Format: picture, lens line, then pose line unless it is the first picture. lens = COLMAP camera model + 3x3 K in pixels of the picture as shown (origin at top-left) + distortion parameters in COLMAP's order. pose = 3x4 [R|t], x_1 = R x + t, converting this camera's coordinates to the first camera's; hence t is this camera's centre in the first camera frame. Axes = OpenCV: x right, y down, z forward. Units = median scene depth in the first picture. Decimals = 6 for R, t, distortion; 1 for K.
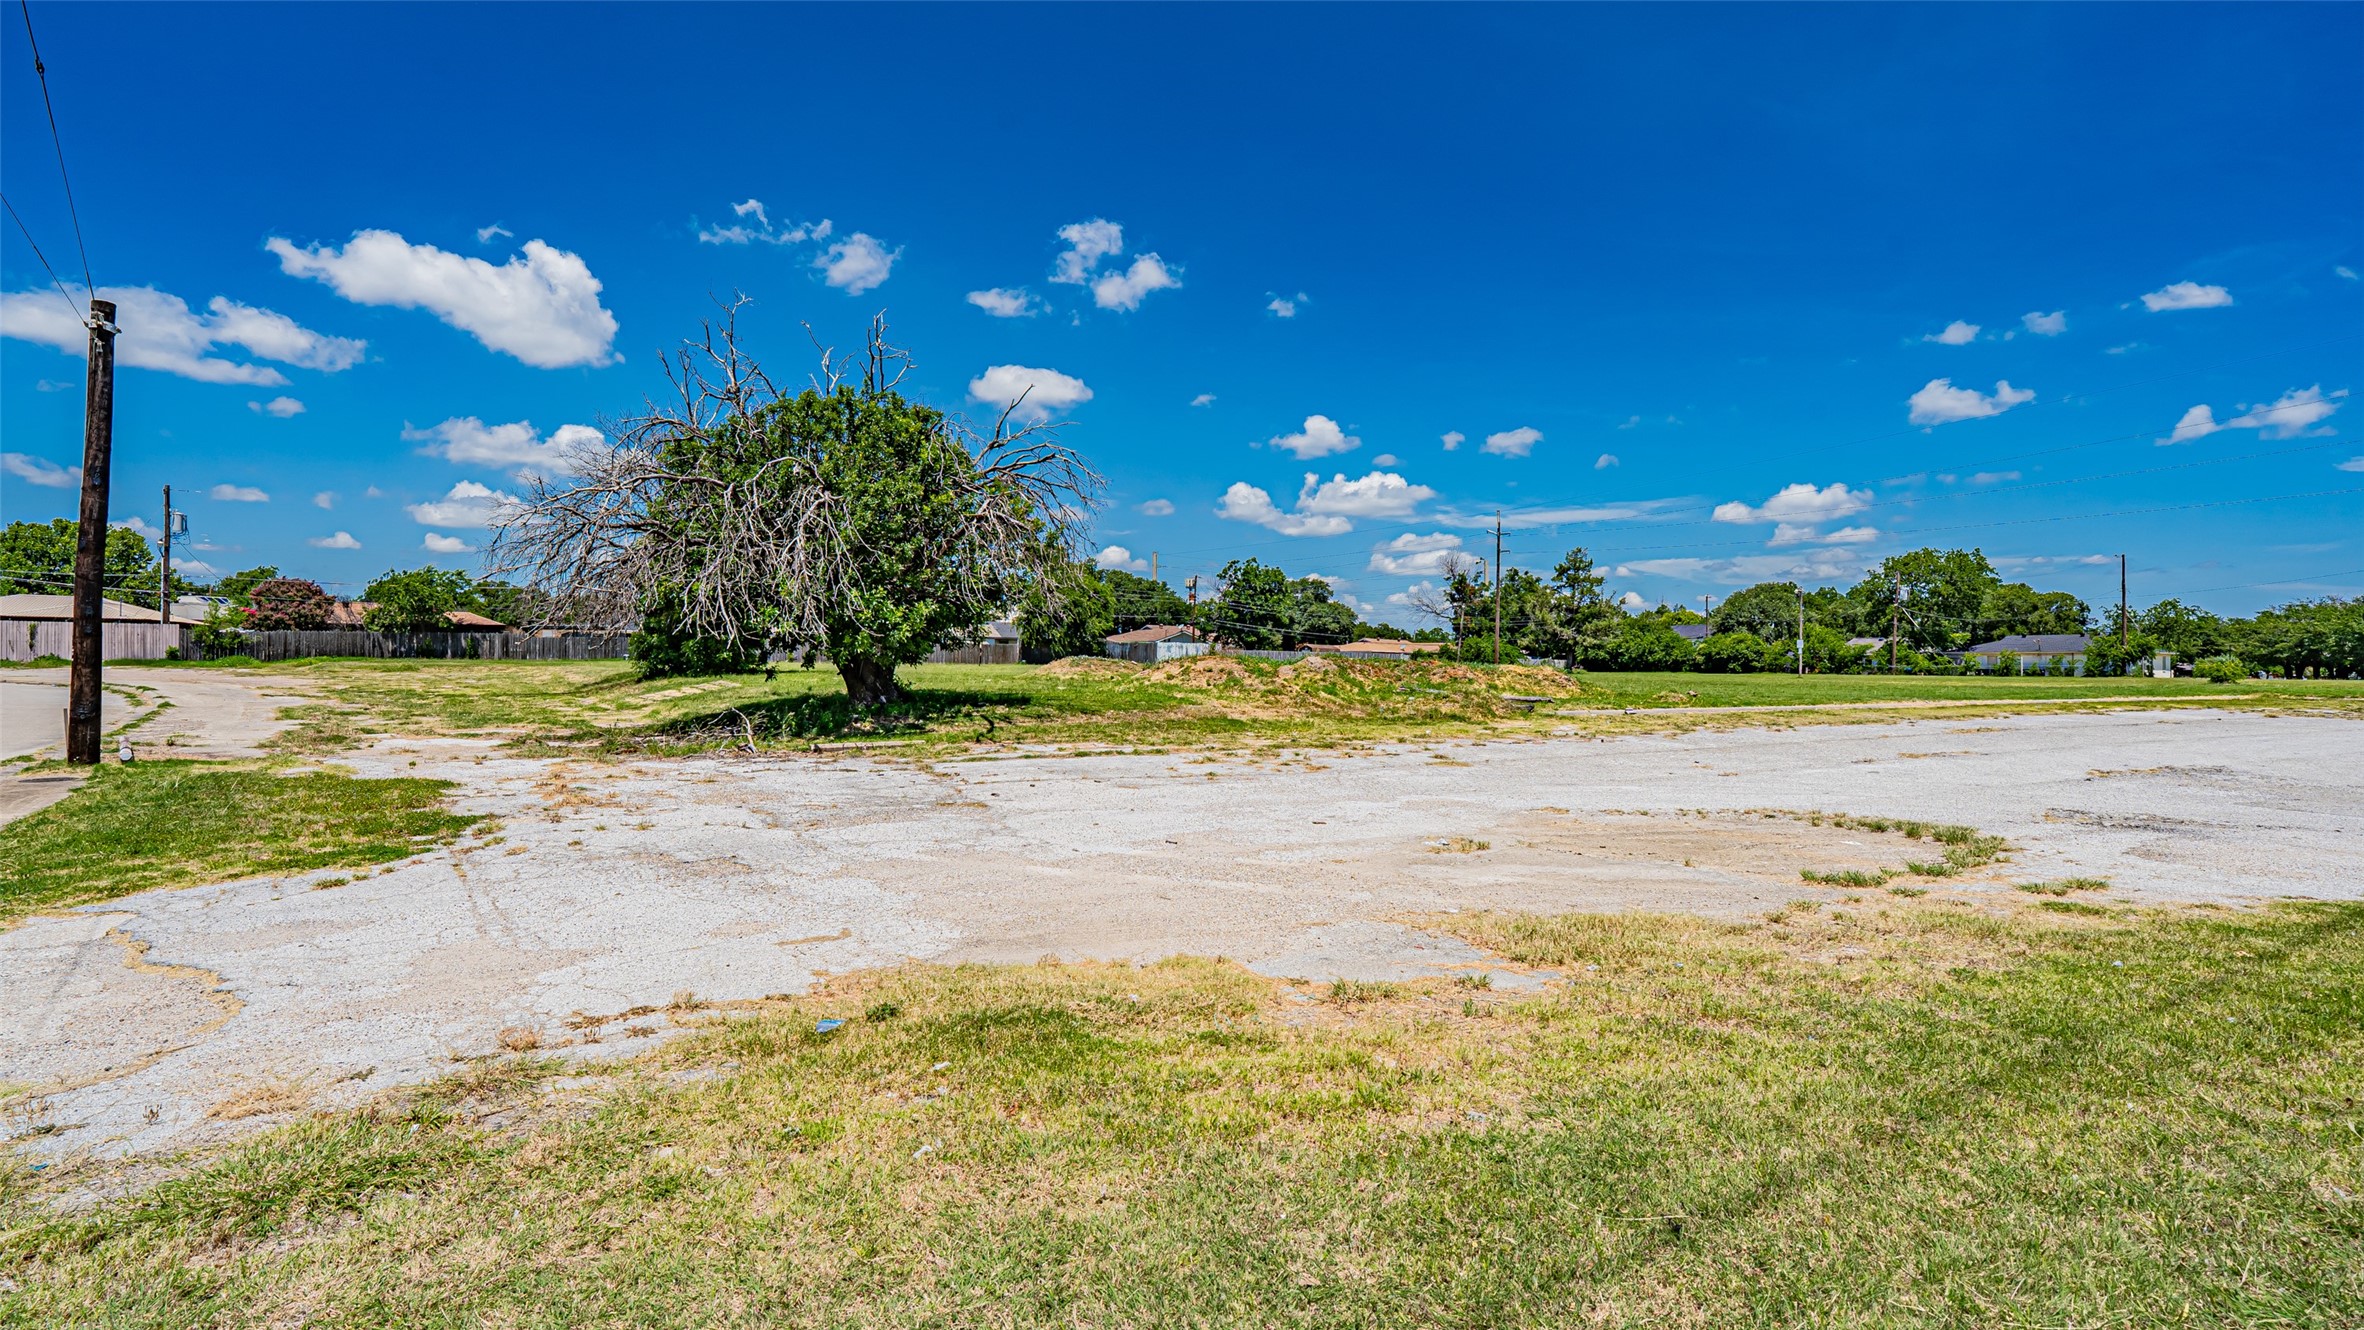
lens RADIAL K [[1135.8, 0, 1179.2], [0, 1135.8, 671.4], [0, 0, 1]] dist [-0.019785, 0.000256]
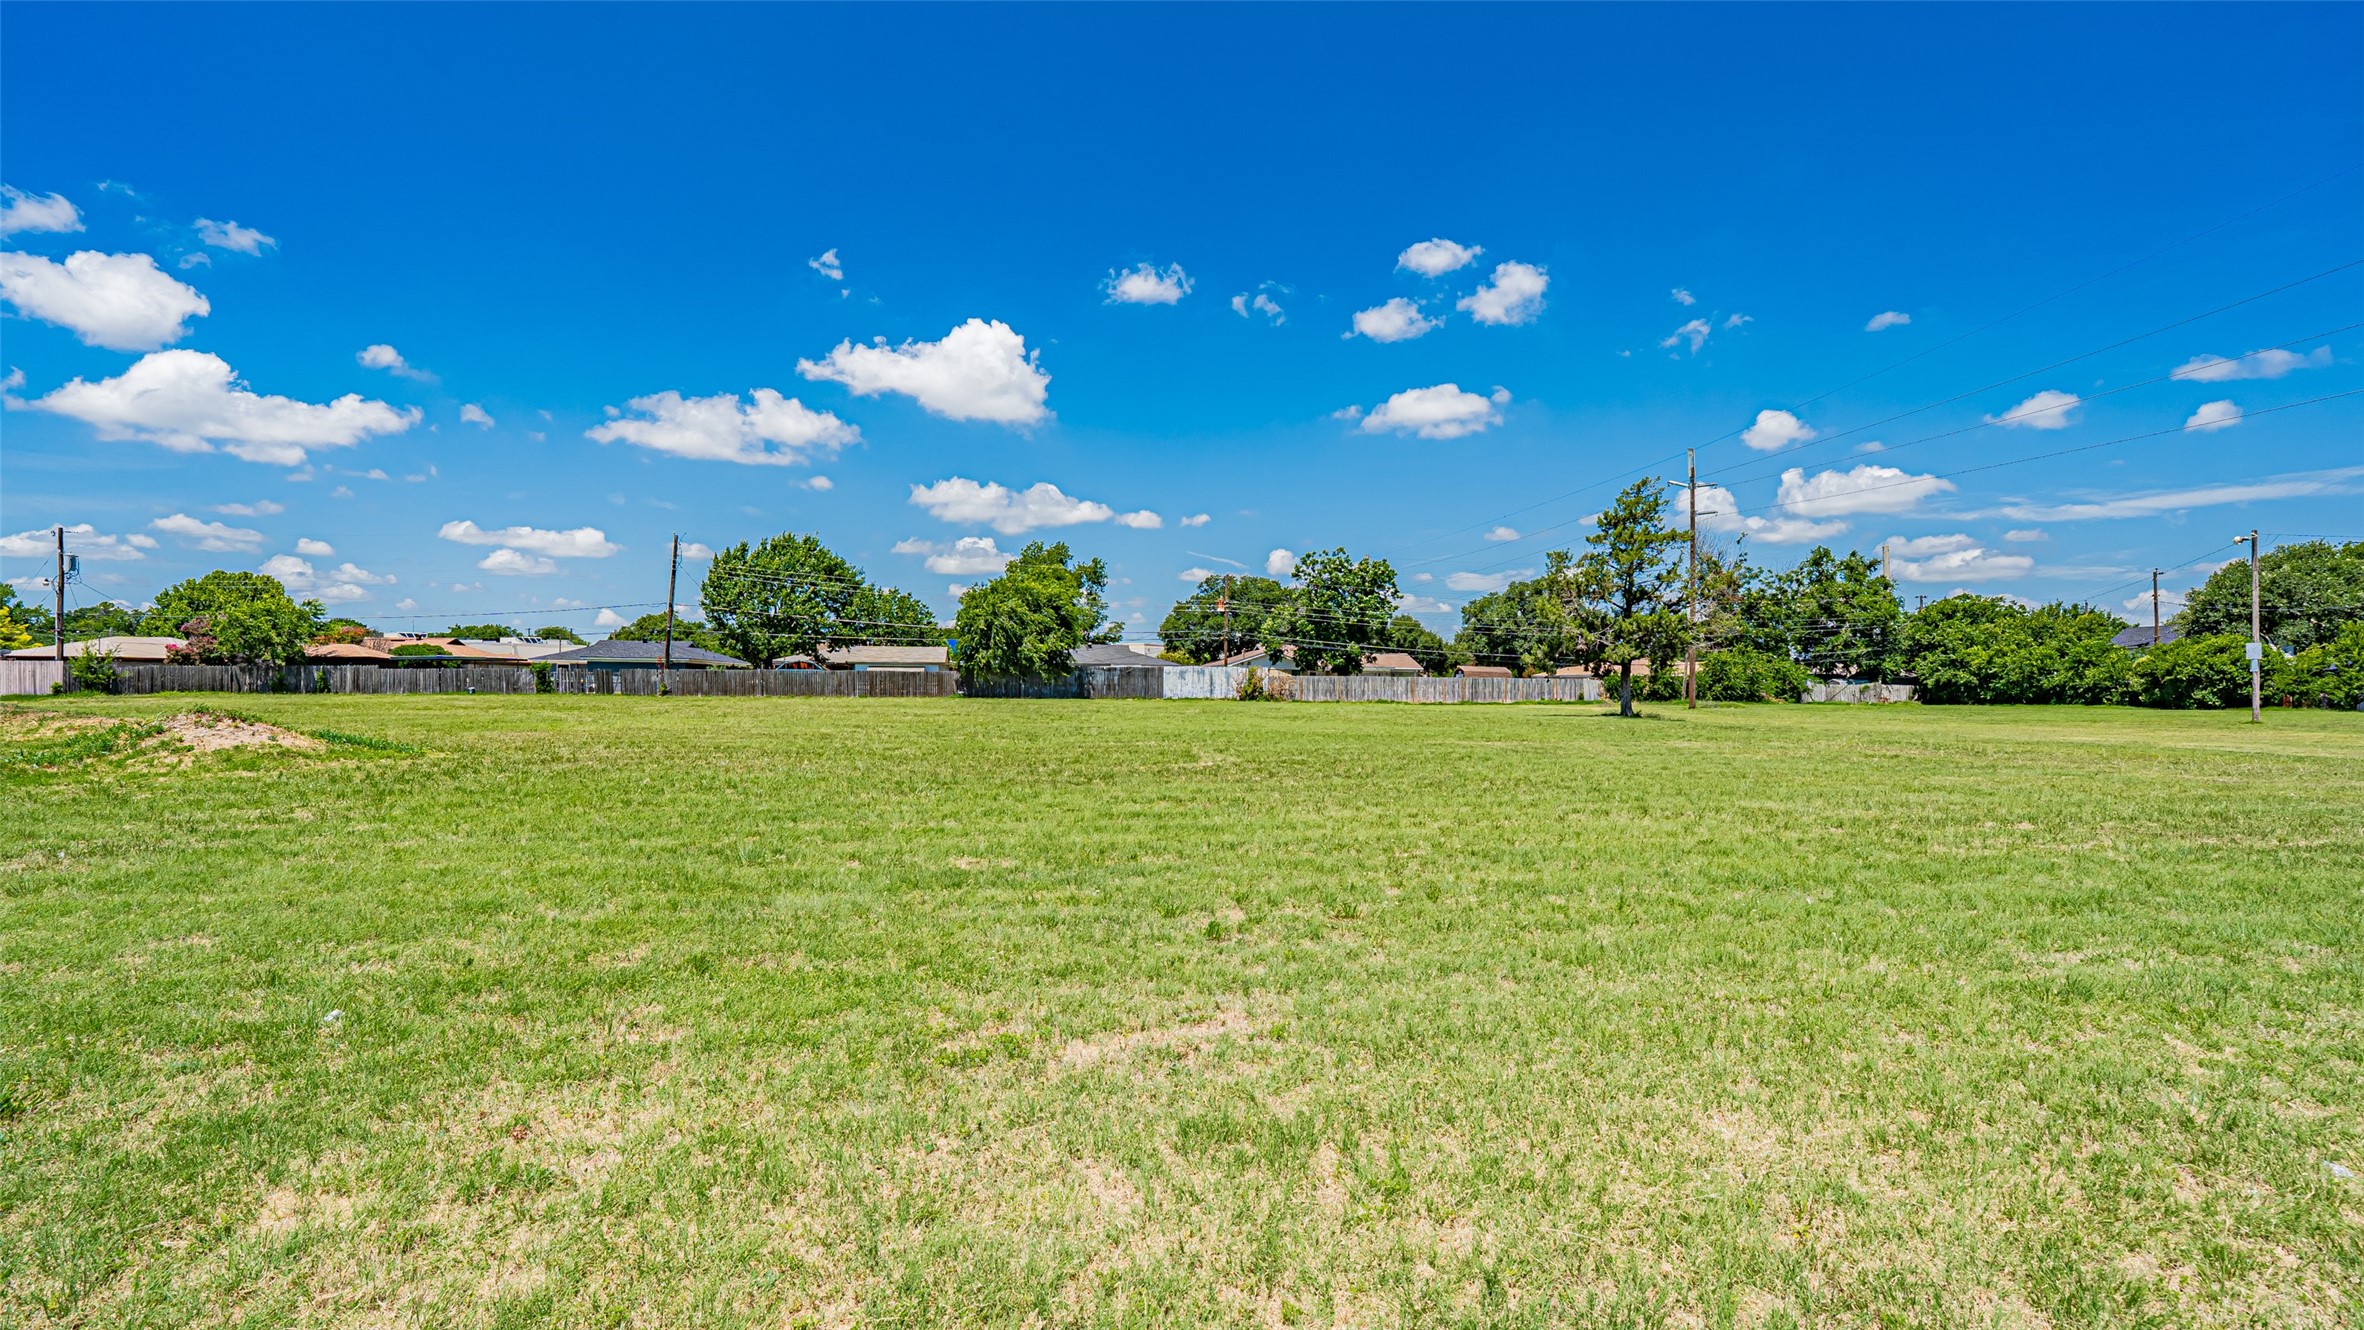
lens RADIAL K [[1105.8, 0, 1182.0], [0, 1105.8, 661.7], [0, 0, 1]] dist [-0.059507, 0.025634]
pose [[0.906520, -0.014335, -0.421920, 0.299285], [0.001094, 0.999500, -0.031608, -0.005572], [0.422162, 0.028192, 0.906082, 0.355595]]
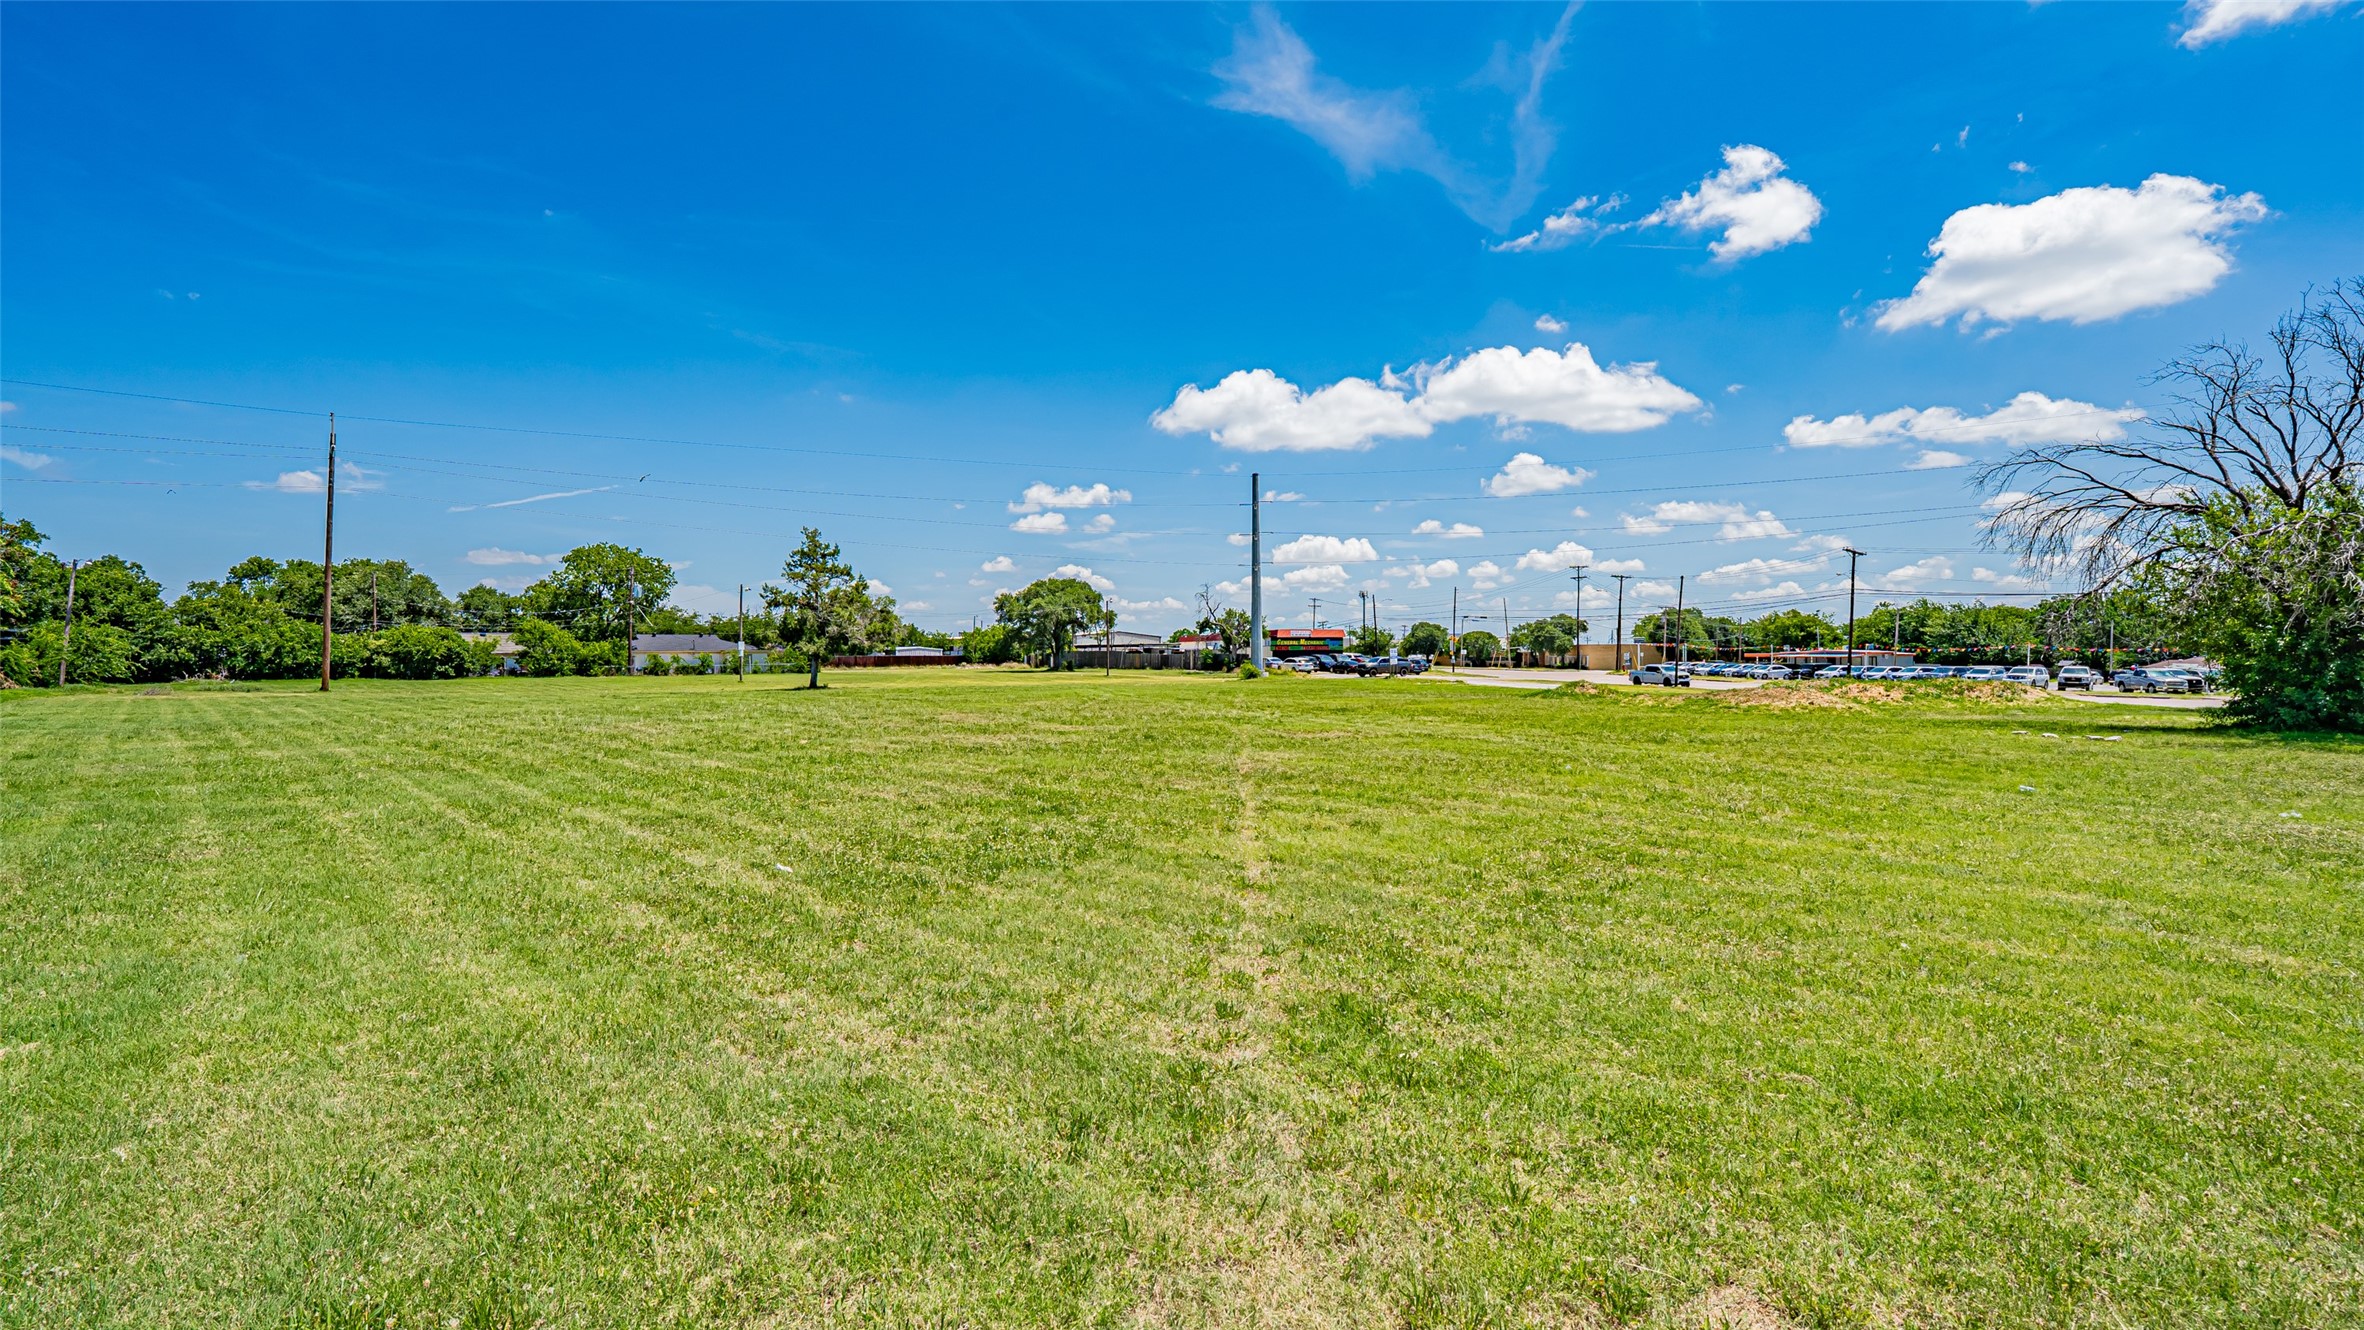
lens RADIAL K [[1105.8, 0, 1199.7], [0, 1105.8, 628.2], [0, 0, 1]] dist [-0.059507, 0.025634]
pose [[-0.154846, 0.013669, 0.987844, -0.377725], [0.009169, 0.999881, -0.012398, -0.021667], [-0.987896, 0.007138, -0.154953, 0.710699]]
